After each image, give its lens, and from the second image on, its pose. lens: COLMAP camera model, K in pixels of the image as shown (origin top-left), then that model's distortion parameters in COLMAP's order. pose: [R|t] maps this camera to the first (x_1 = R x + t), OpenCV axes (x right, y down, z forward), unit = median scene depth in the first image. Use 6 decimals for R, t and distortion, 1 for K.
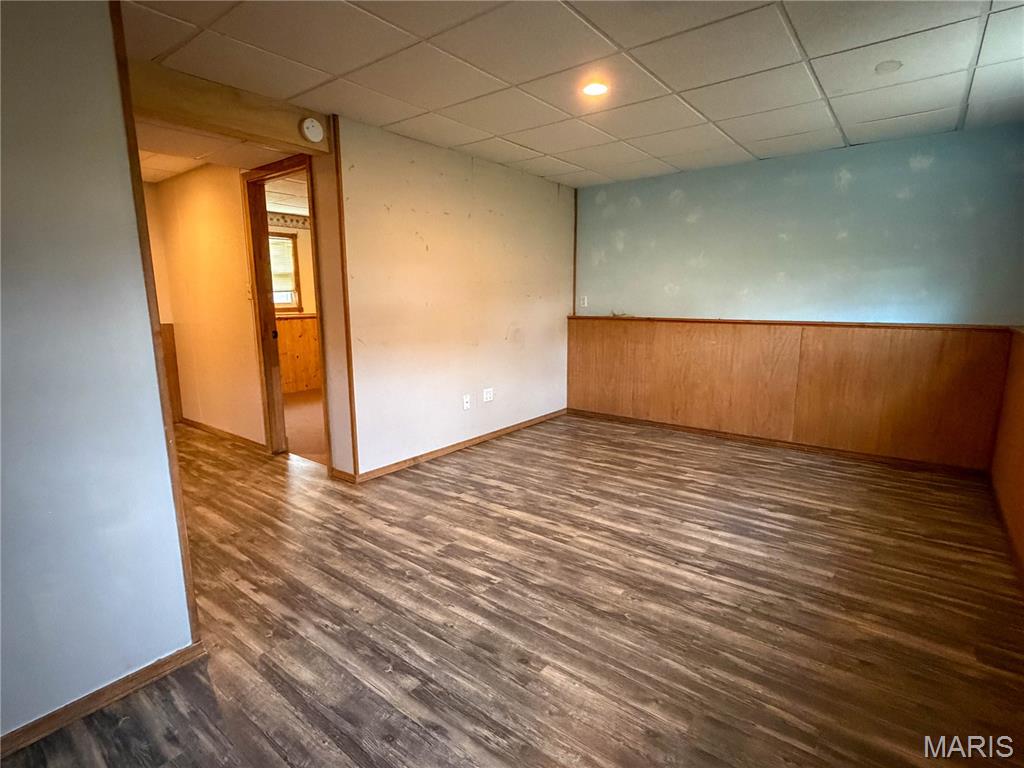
lens RADIAL K [[513.6, 0, 510.9], [0, 513.6, 385.0], [0, 0, 1]] dist [0.000792, -0.000767]
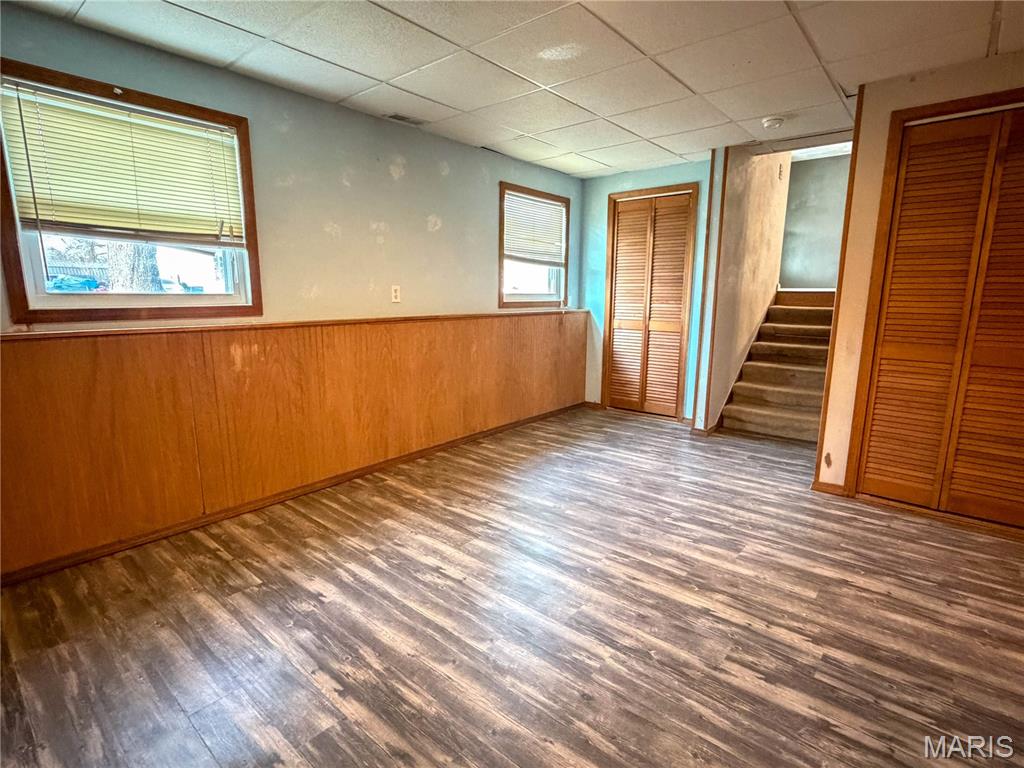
lens RADIAL K [[513.6, 0, 513.2], [0, 513.6, 386.6], [0, 0, 1]] dist [0.000792, -0.000767]
pose [[-0.999405, -0.006067, 0.033953, 0.240071], [0.006072, 0.938090, 0.346338, -0.272746], [-0.033952, 0.346339, -0.937495, 1.645078]]
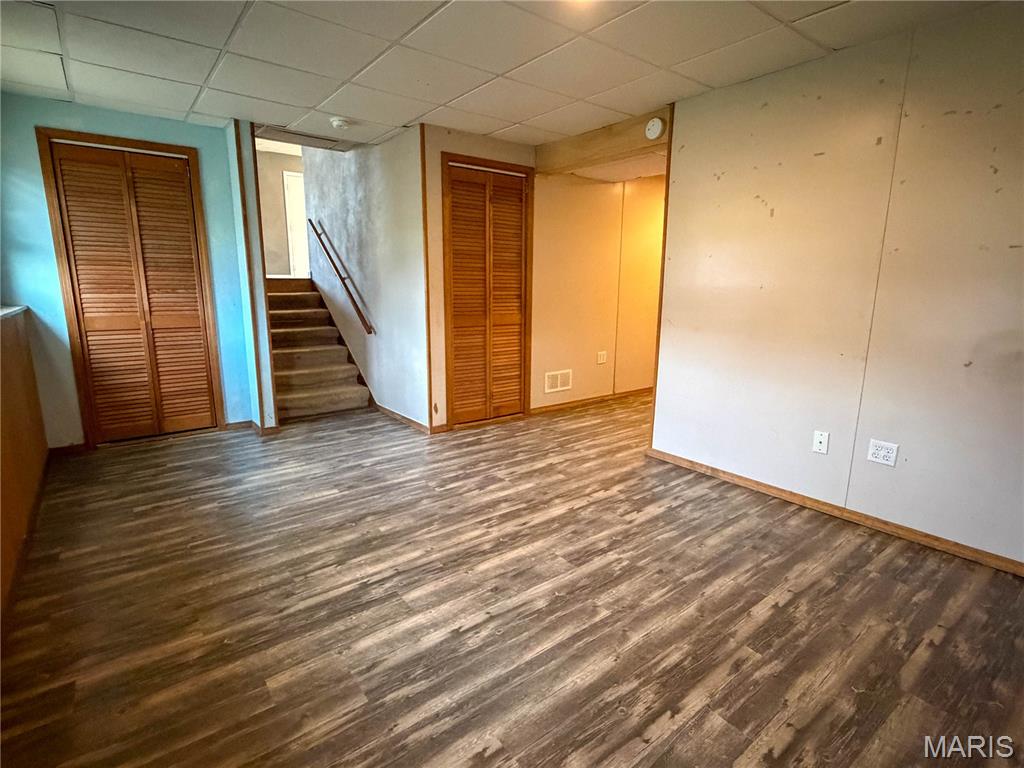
lens RADIAL K [[513.6, 0, 511.5], [0, 513.6, 382.5], [0, 0, 1]] dist [0.000792, -0.000767]
pose [[-0.237832, 0.189440, -0.952653, 0.921319], [-0.173201, 0.956805, 0.233506, -0.184641], [0.955739, 0.220536, -0.194747, 1.110854]]
